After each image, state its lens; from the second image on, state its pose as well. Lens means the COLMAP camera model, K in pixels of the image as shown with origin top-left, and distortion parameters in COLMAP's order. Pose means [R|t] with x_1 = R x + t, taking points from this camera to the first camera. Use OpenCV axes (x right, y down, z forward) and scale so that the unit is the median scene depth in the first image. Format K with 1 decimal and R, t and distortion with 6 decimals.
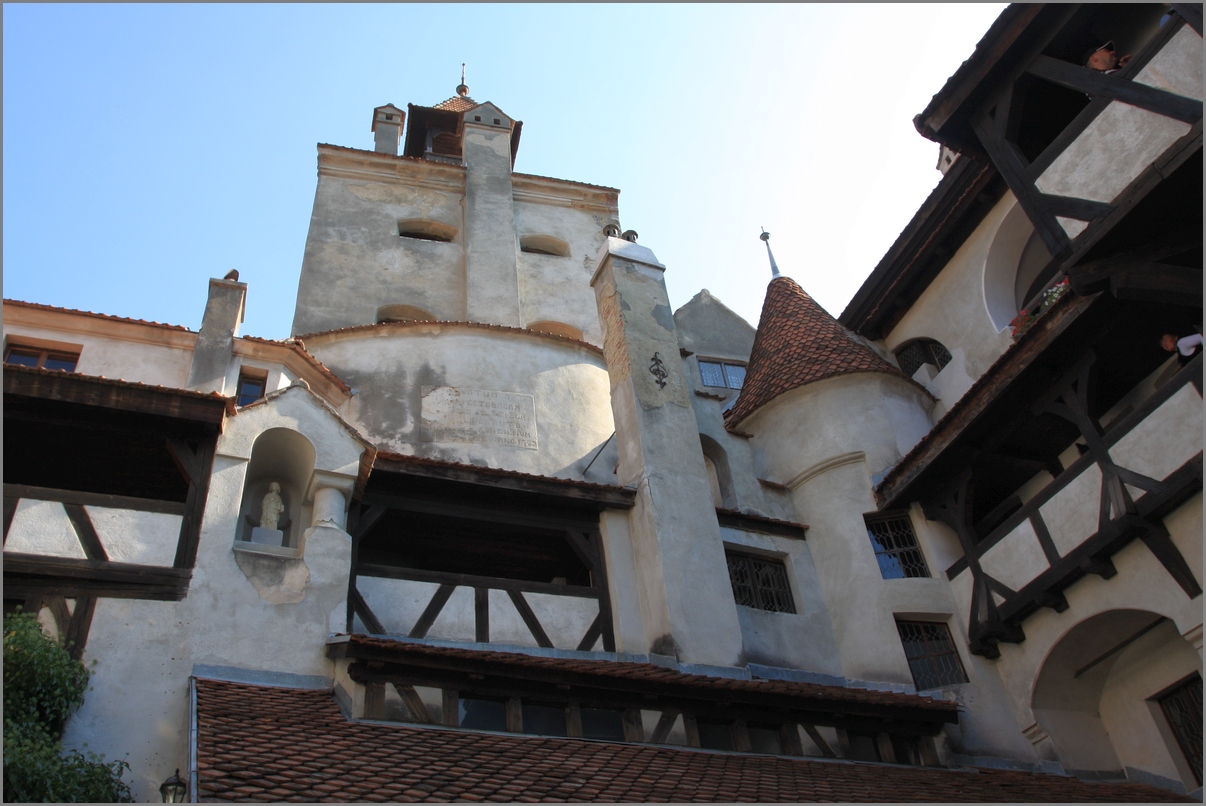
lens RADIAL K [[948.8, 0, 608.2], [0, 948.8, 403.5], [0, 0, 1]] dist [-0.049505, 0.001344]
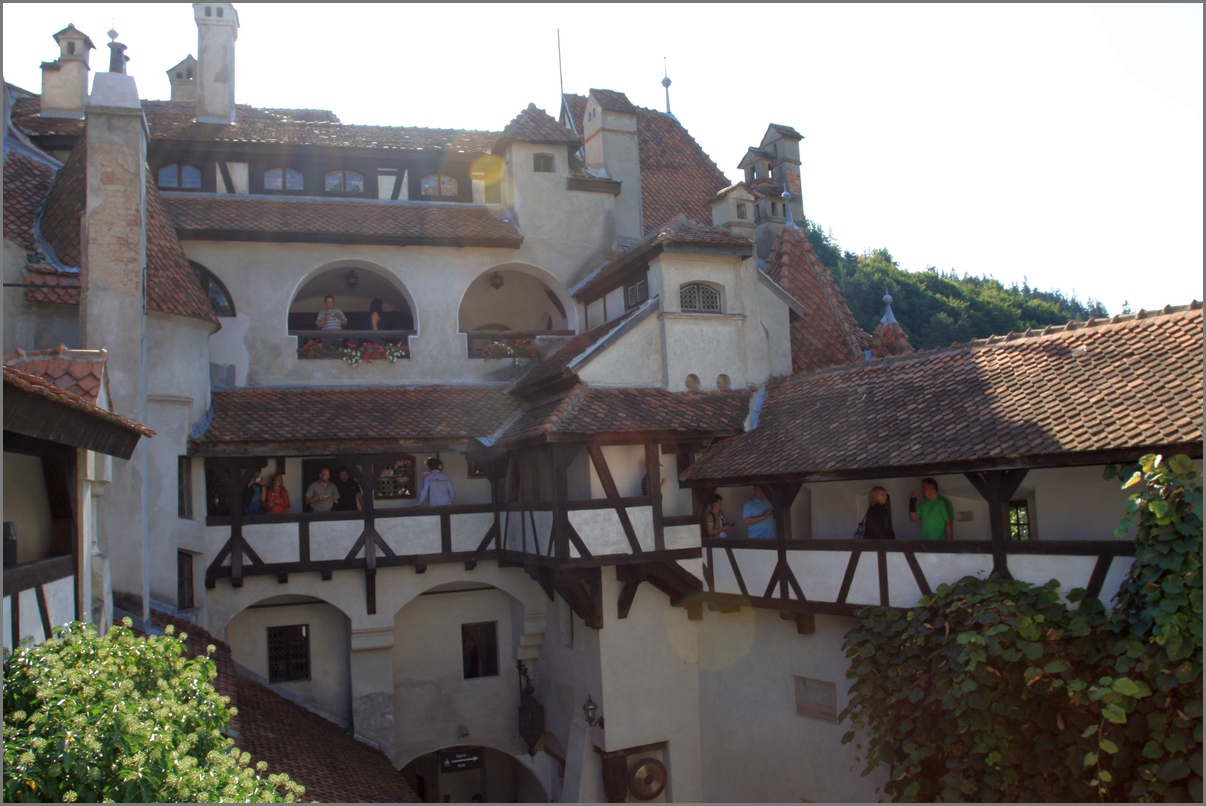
lens RADIAL K [[948.8, 0, 604.9], [0, 948.8, 402.3], [0, 0, 1]] dist [-0.049505, 0.001344]
pose [[0.046985, 0.183575, 0.981882, -1.106634], [-0.616054, 0.779089, -0.116181, -0.163435], [-0.786301, -0.599434, 0.149697, 0.548299]]
